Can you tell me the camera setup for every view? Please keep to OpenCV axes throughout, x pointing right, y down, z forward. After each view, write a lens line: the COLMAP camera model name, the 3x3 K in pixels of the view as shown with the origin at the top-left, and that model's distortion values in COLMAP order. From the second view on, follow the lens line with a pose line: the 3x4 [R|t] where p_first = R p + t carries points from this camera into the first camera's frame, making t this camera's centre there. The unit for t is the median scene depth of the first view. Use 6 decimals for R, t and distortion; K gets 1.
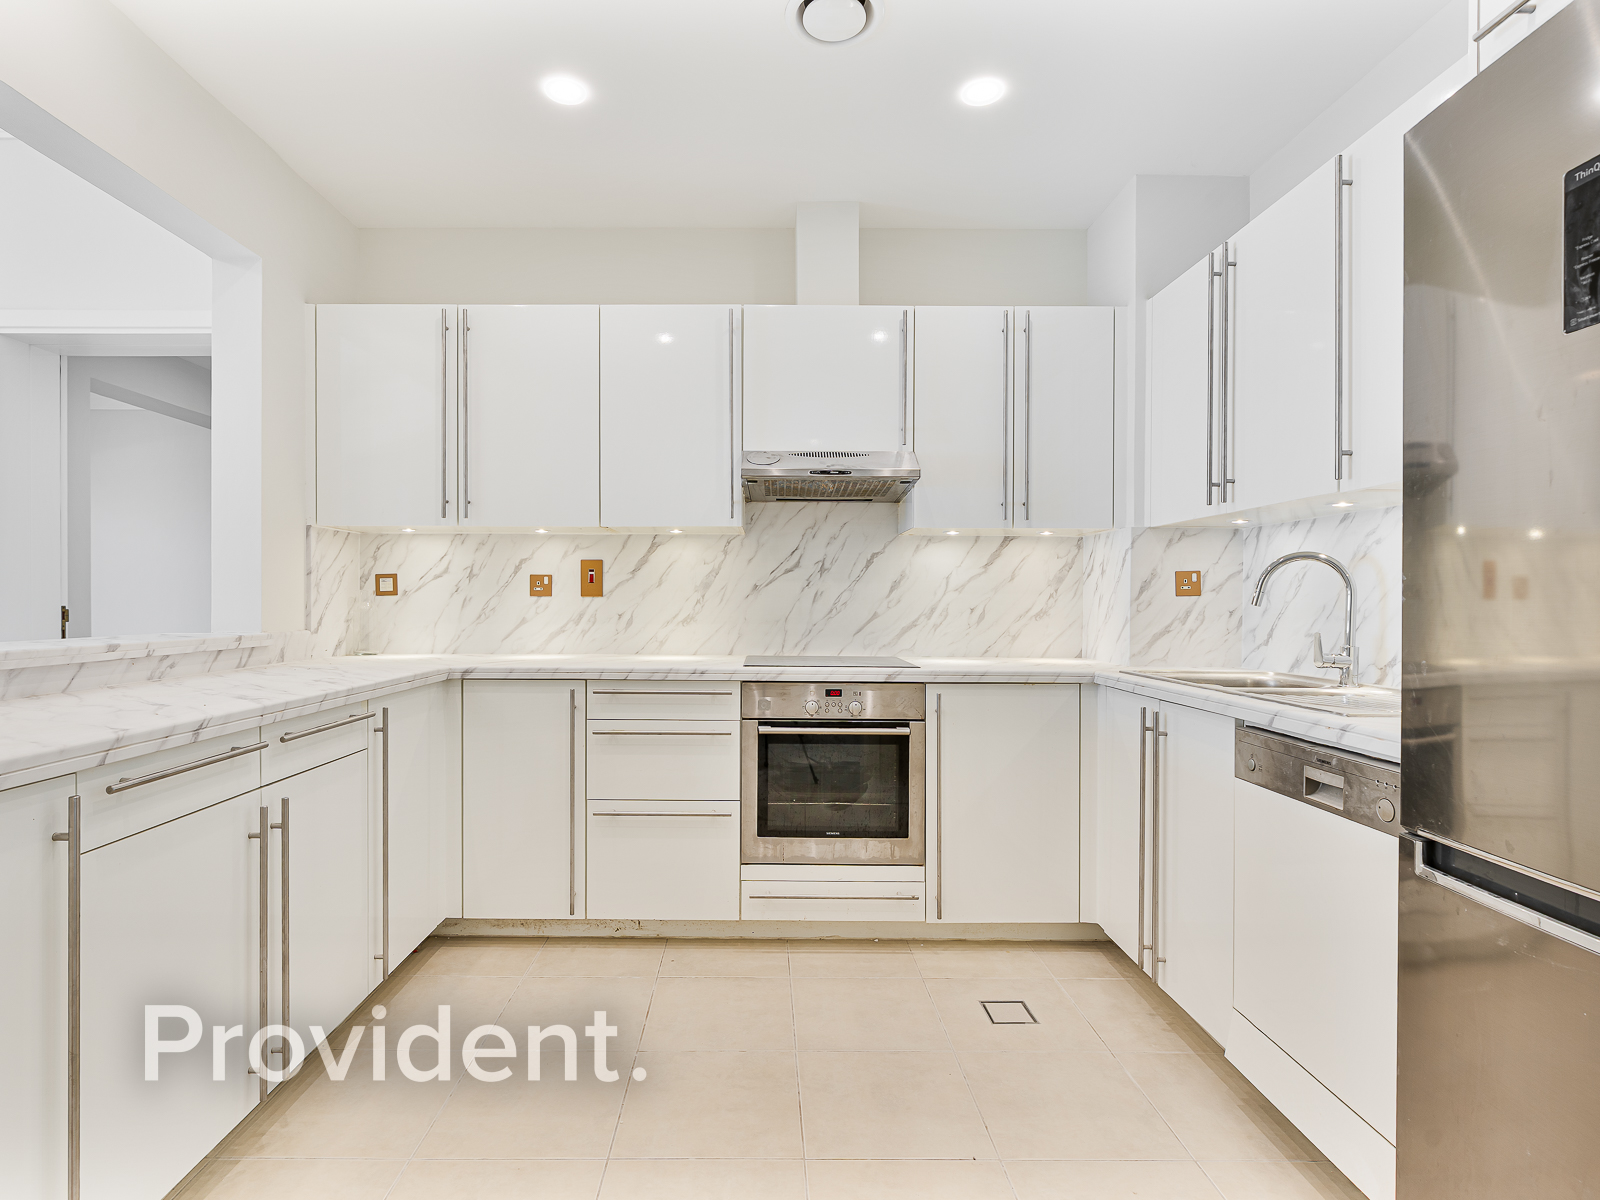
lens RADIAL K [[857.3, 0, 795.6], [0, 857.3, 593.5], [0, 0, 1]] dist [-0.006098, 0.008447]
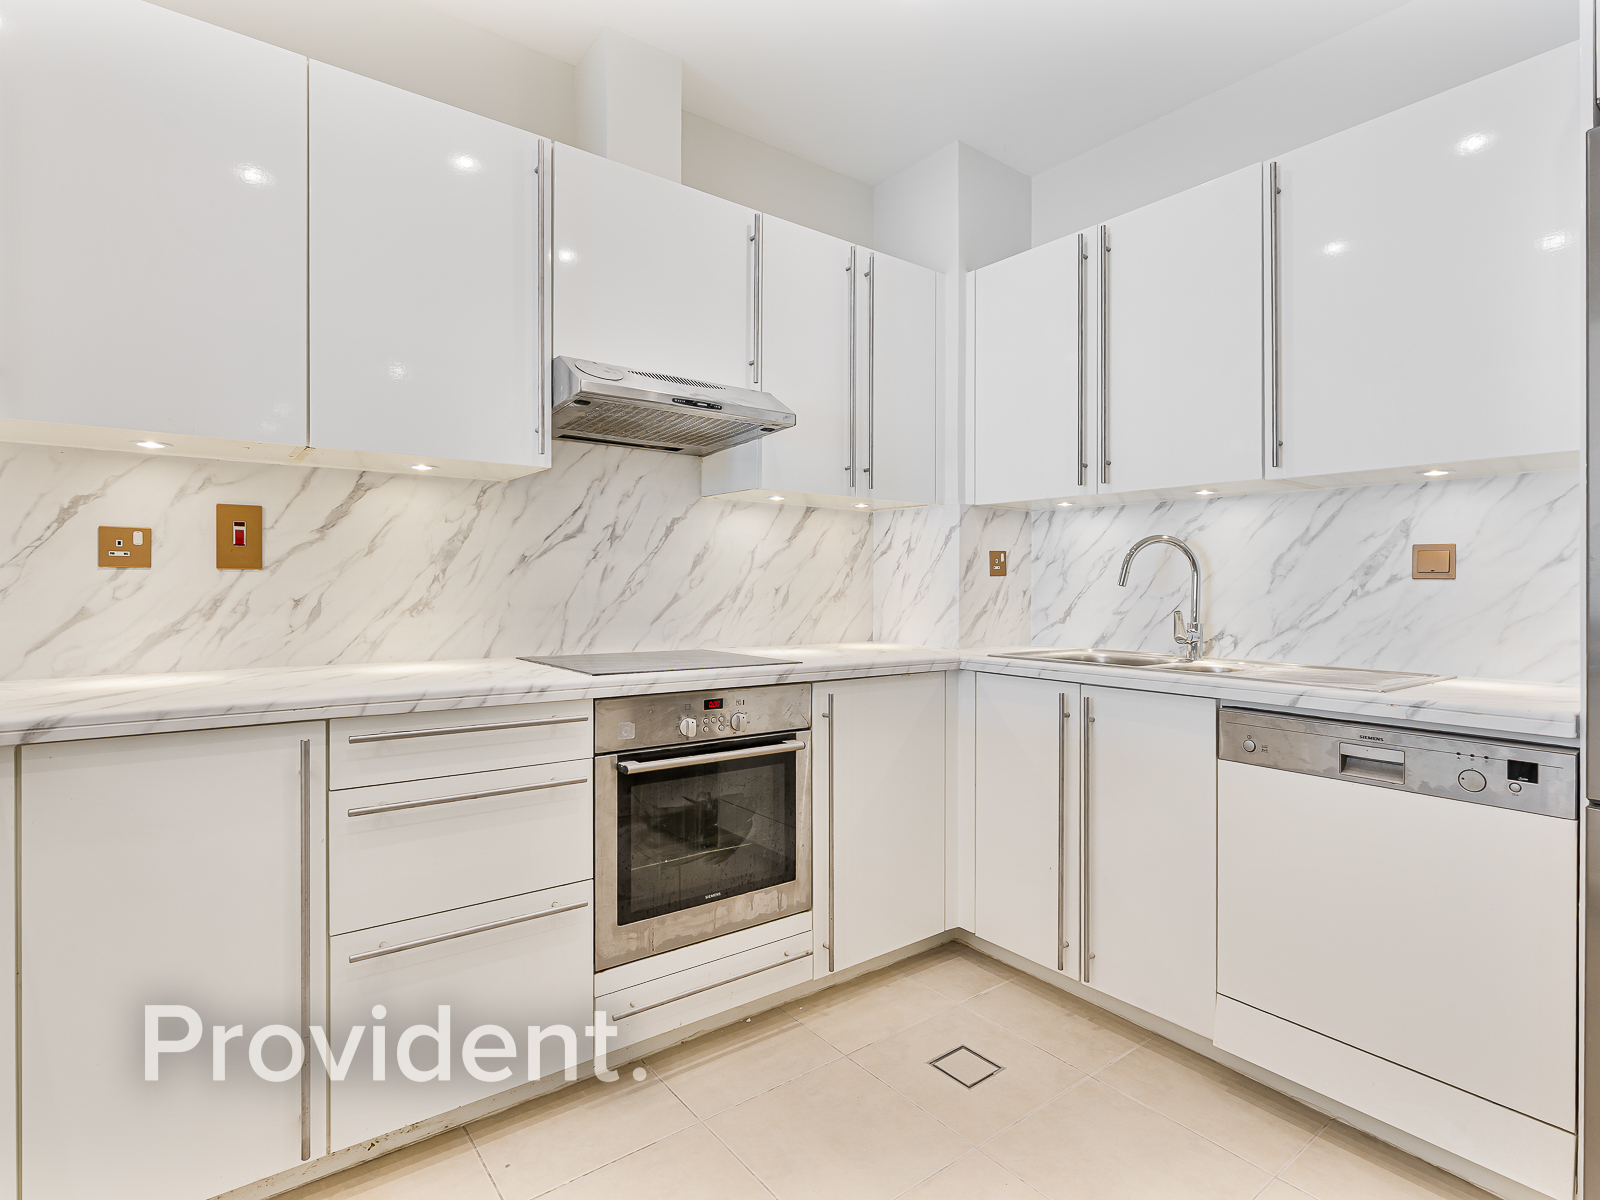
lens RADIAL K [[815.9, 0, 799.7], [0, 815.9, 579.7], [0, 0, 1]] dist [-0.007827, -0.000892]
pose [[0.794824, 0.004906, 0.606820, -0.304202], [-0.009262, 0.999949, 0.004046, 0.005573], [-0.606769, -0.008836, 0.794829, 0.380205]]
